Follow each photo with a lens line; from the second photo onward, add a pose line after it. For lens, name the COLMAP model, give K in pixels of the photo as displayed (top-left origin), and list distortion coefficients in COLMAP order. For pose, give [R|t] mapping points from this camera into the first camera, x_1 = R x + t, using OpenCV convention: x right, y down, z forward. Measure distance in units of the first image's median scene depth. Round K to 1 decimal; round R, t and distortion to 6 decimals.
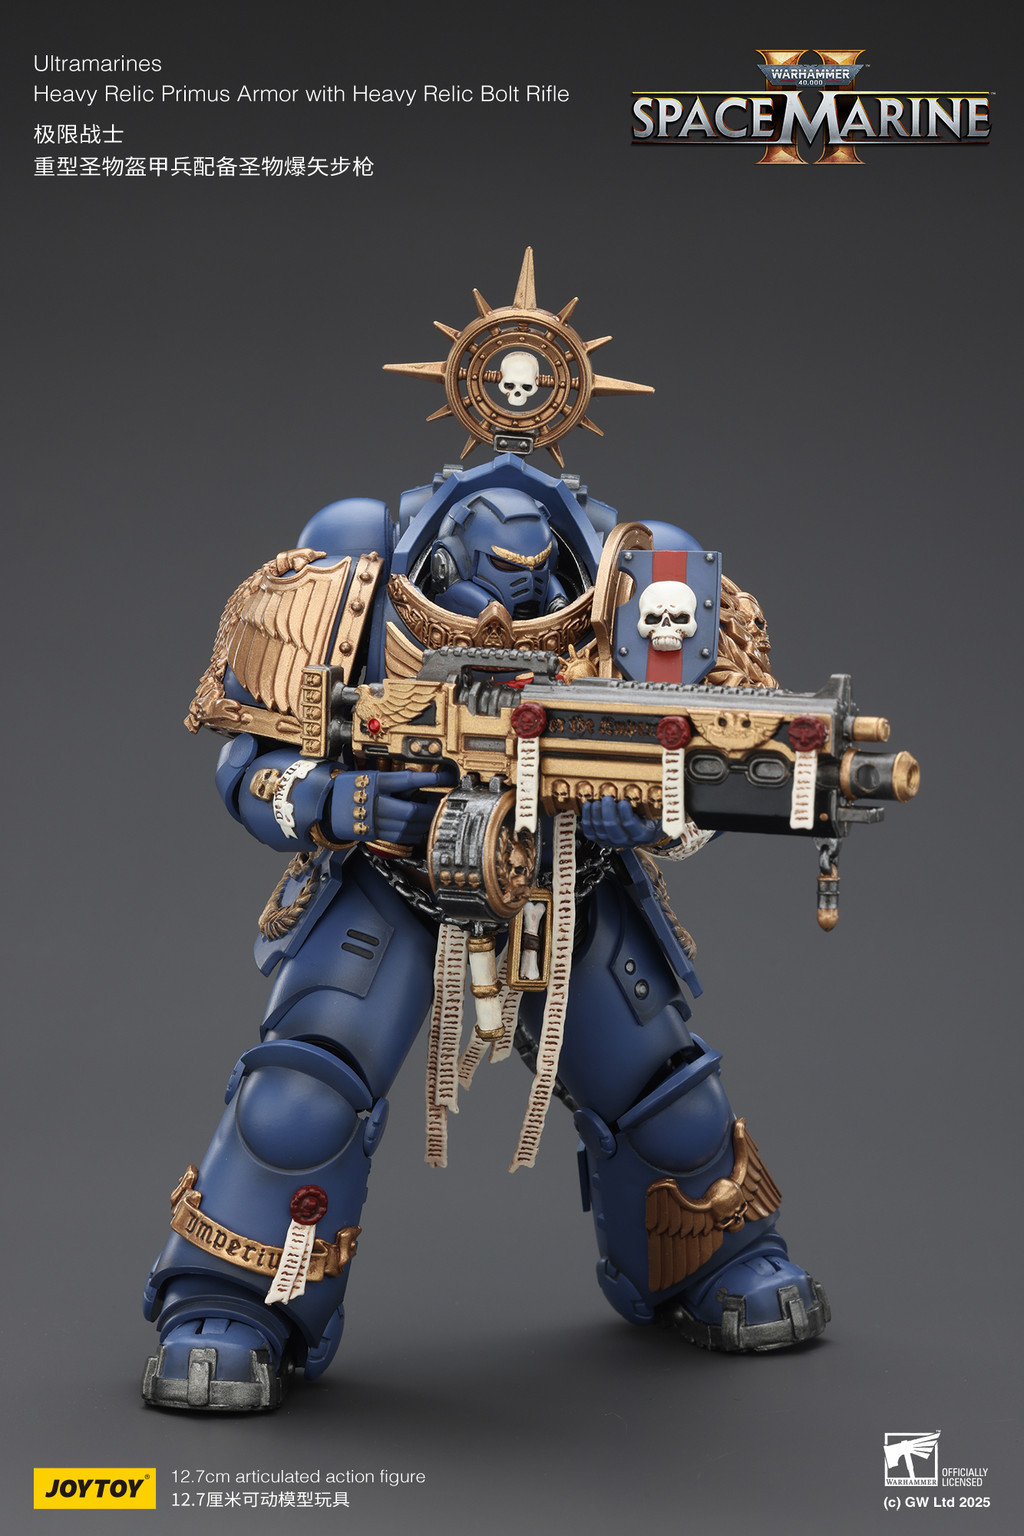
lens RADIAL K [[4885.7, 0, 512.0], [0, 4885.7, 768.0], [0, 0, 1]] dist [-0.125012, -0.526468]
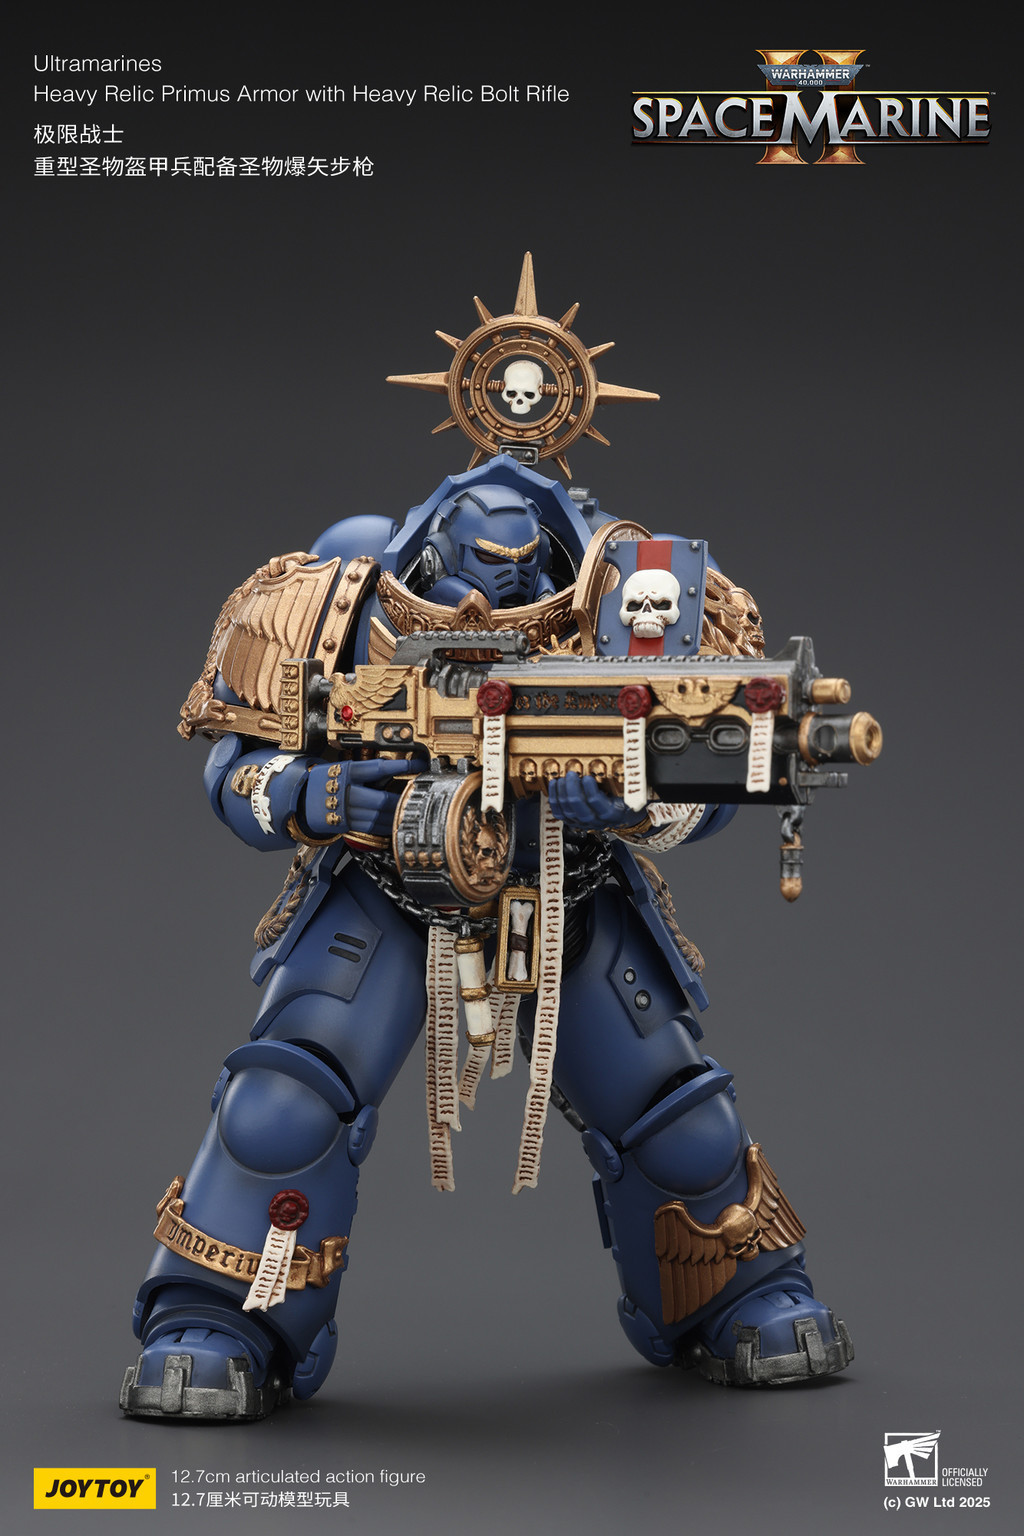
lens RADIAL K [[4885.7, 0, 512.0], [0, 4885.7, 768.0], [0, 0, 1]] dist [-0.125012, -0.526468]
pose [[0.995121, -0.009682, -0.098181, 0.100362], [0.000867, 0.995993, -0.089430, 0.089538], [0.098654, 0.088909, 0.991142, 0.028540]]
